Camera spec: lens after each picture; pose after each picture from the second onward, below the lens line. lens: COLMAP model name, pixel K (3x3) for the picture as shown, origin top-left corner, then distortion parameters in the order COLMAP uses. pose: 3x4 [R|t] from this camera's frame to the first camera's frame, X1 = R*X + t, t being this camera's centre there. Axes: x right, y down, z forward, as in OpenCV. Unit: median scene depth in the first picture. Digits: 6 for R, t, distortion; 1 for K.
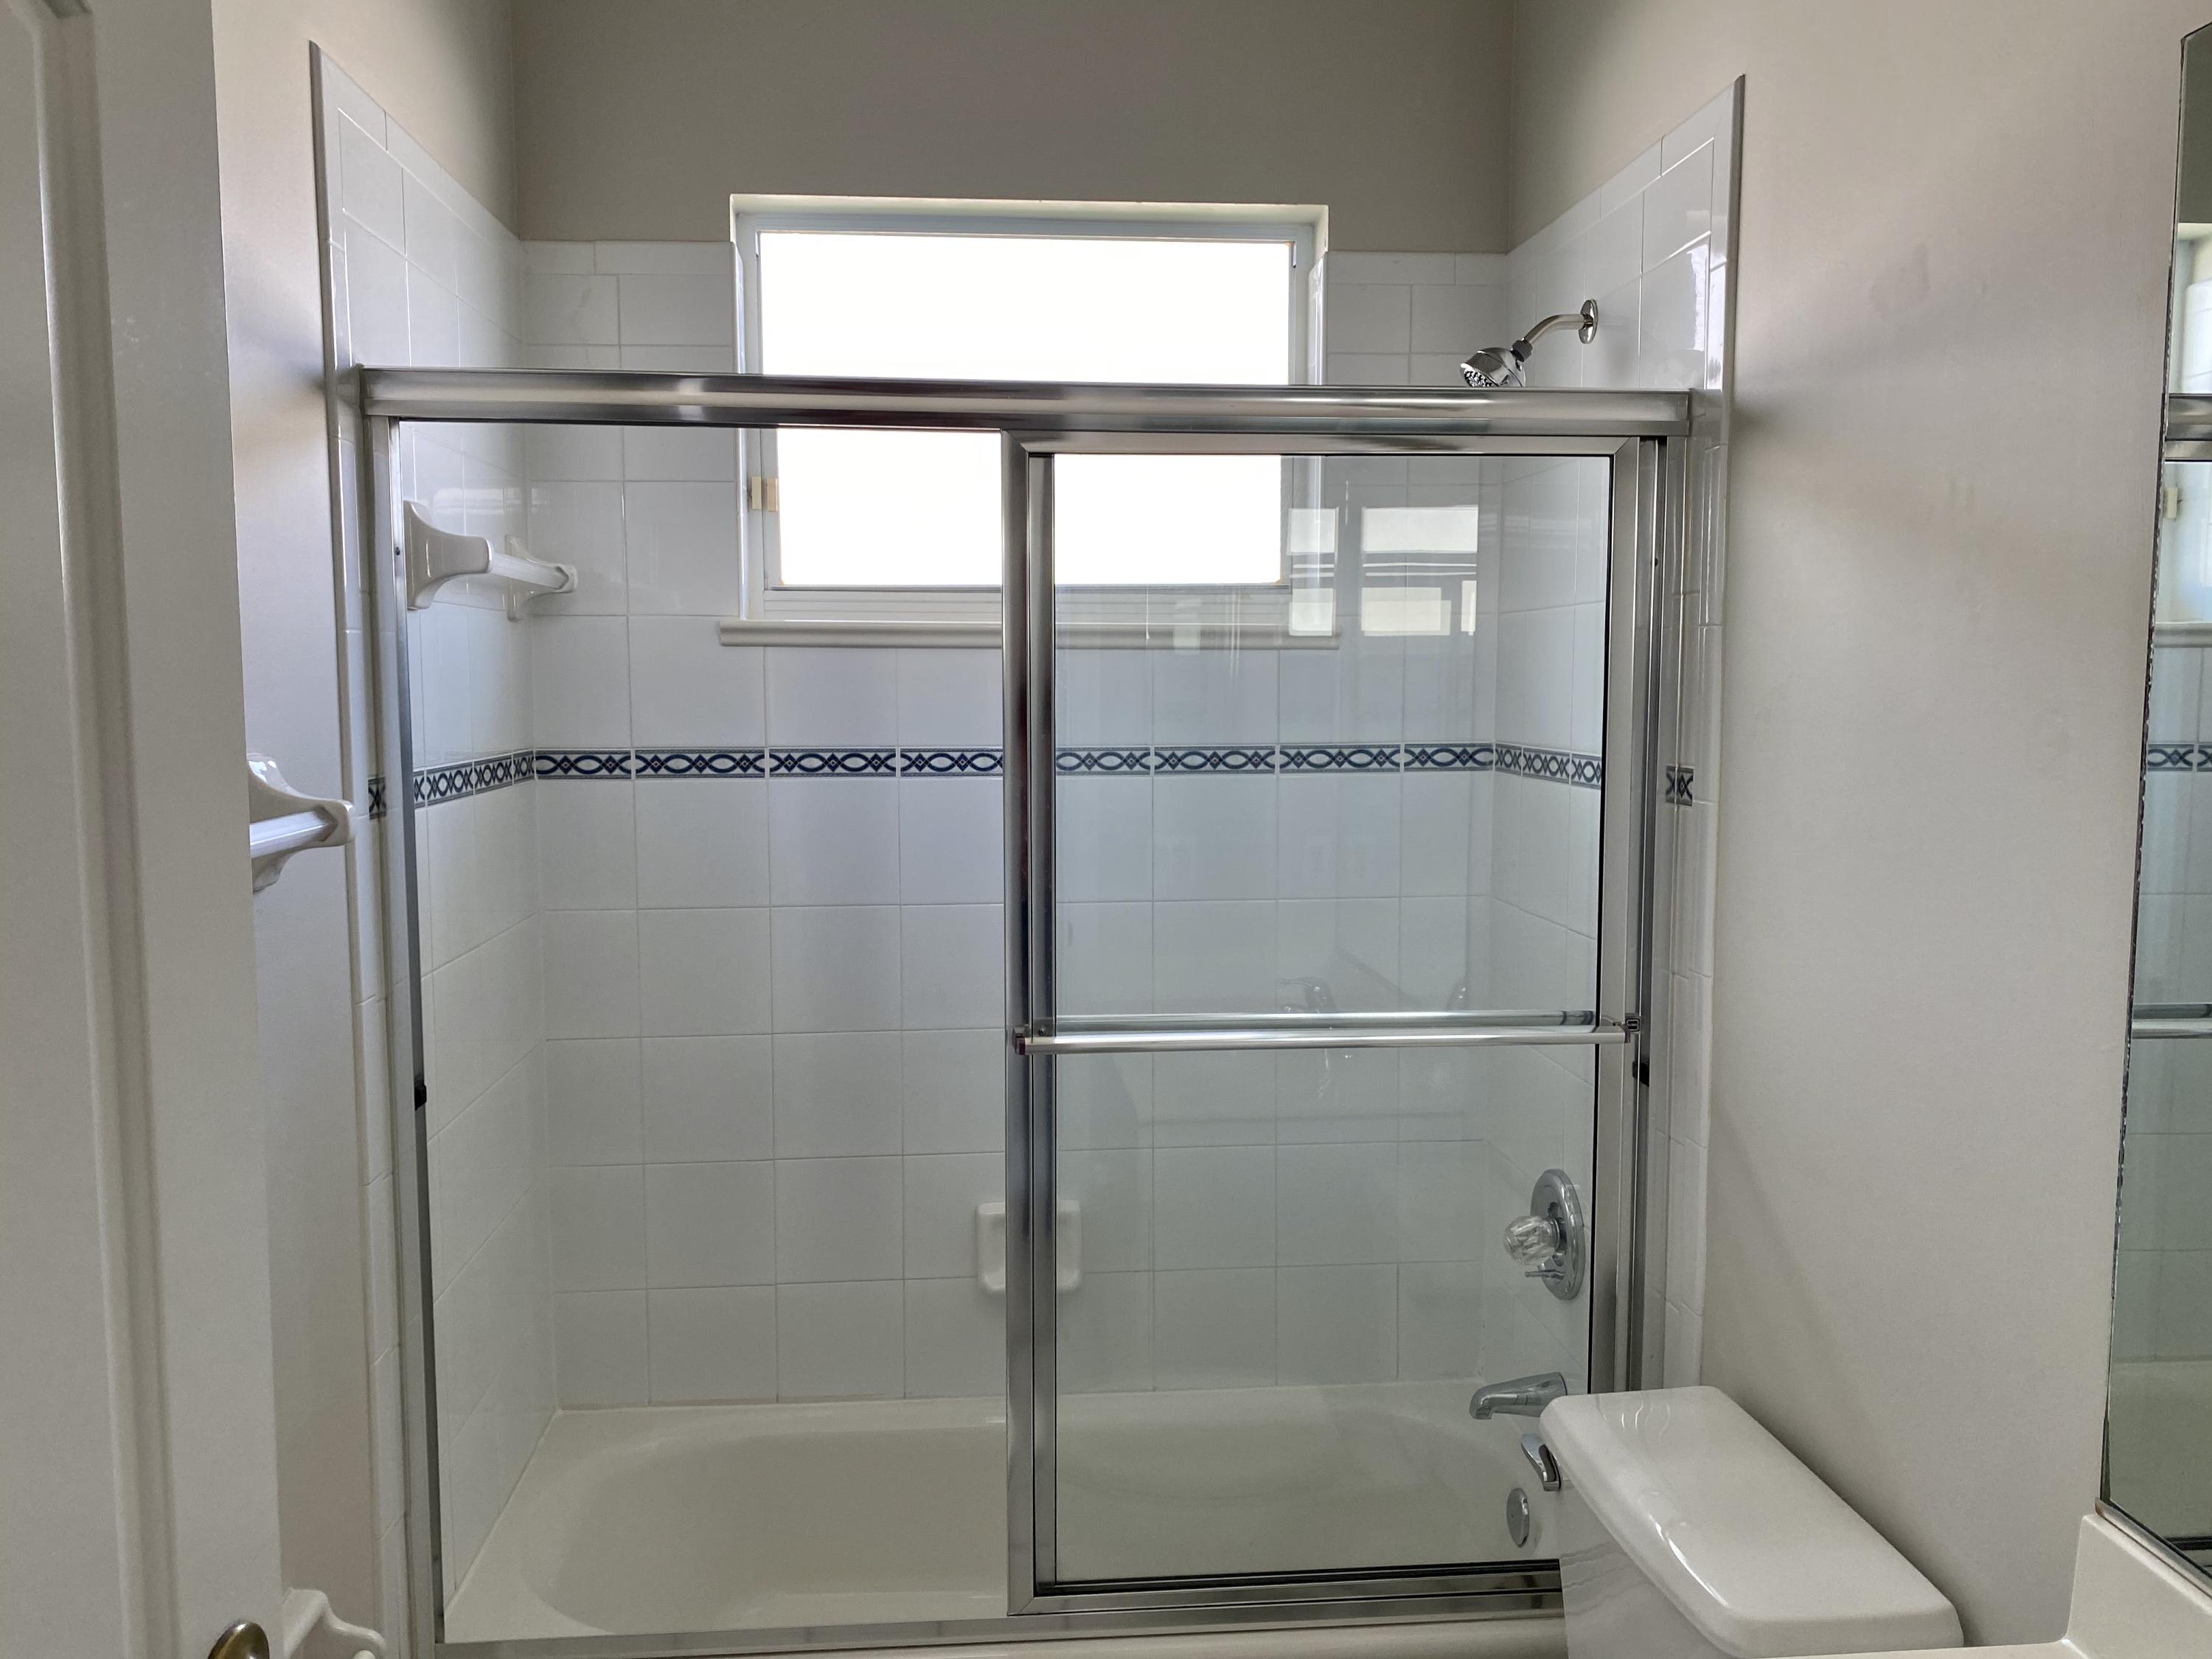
lens RADIAL K [[1695.0, 0, 1111.7], [0, 1695.0, 838.6], [0, 0, 1]] dist [0.048388, -0.054794]
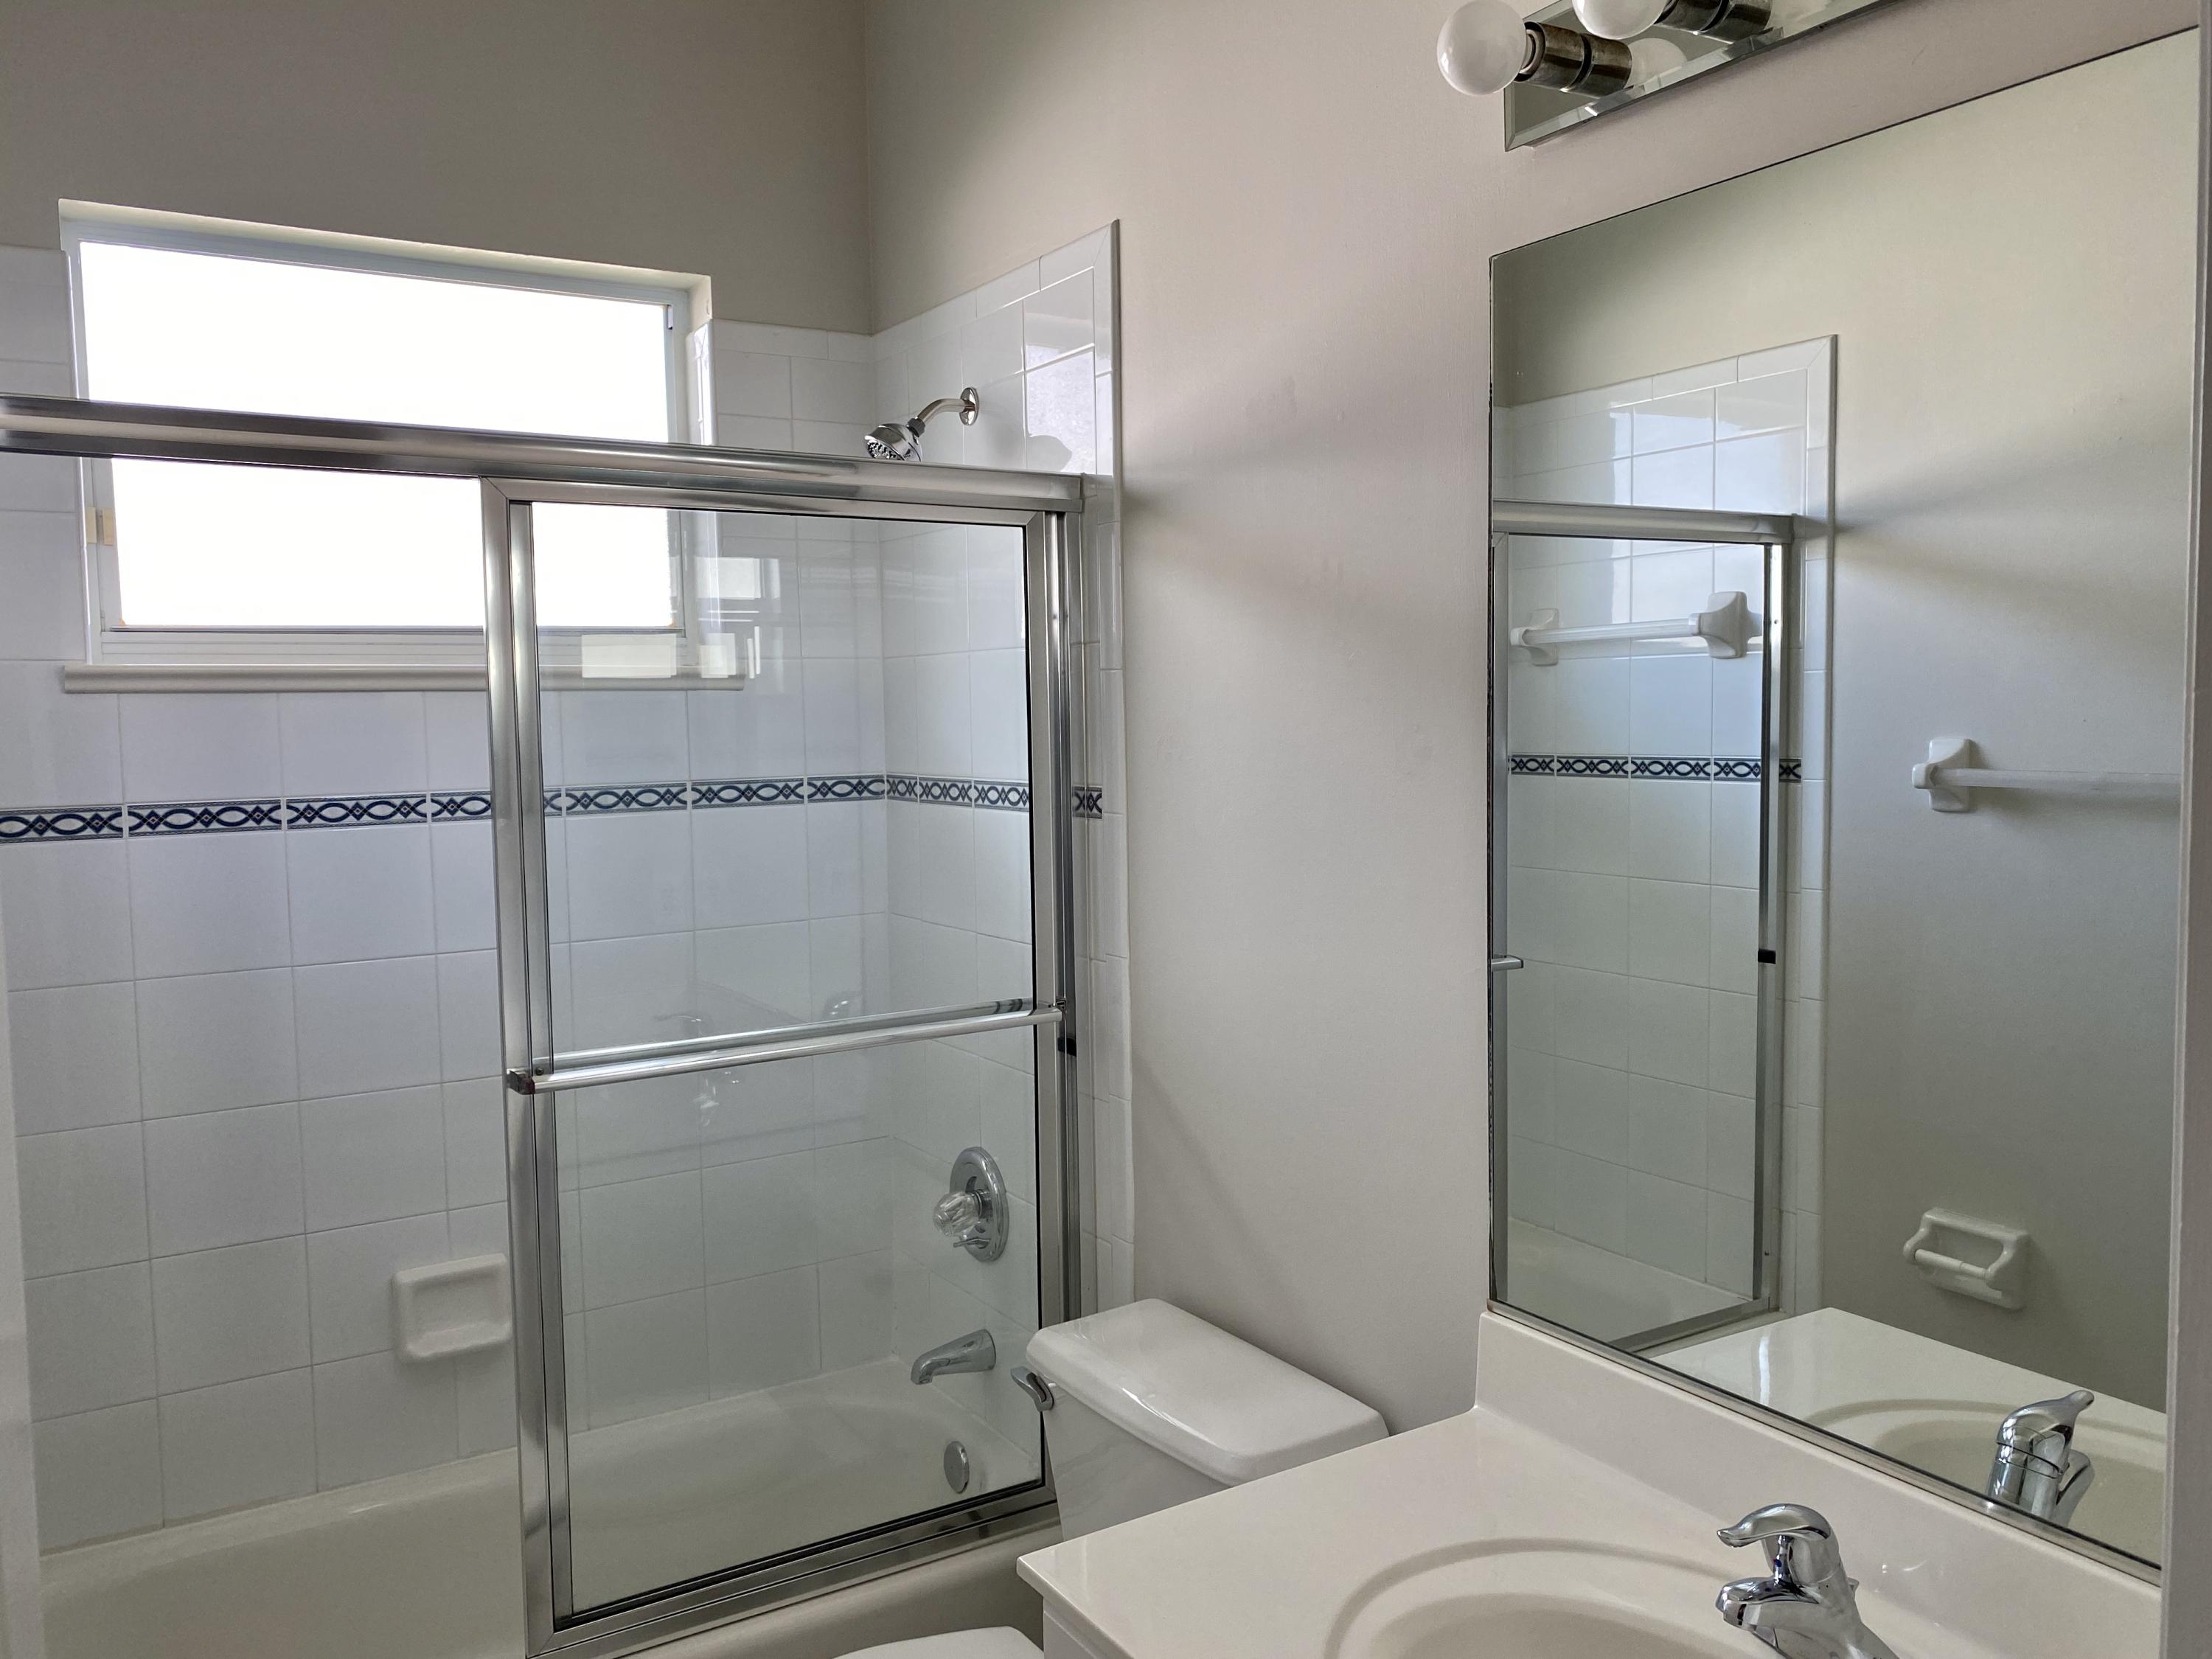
lens RADIAL K [[1695.0, 0, 1096.8], [0, 1695.0, 840.4], [0, 0, 1]] dist [0.048388, -0.054794]
pose [[0.890739, -0.050548, 0.451695, -0.176222], [0.060434, 0.998144, -0.007475, 0.004122], [-0.450479, 0.033956, 0.892141, -0.054913]]
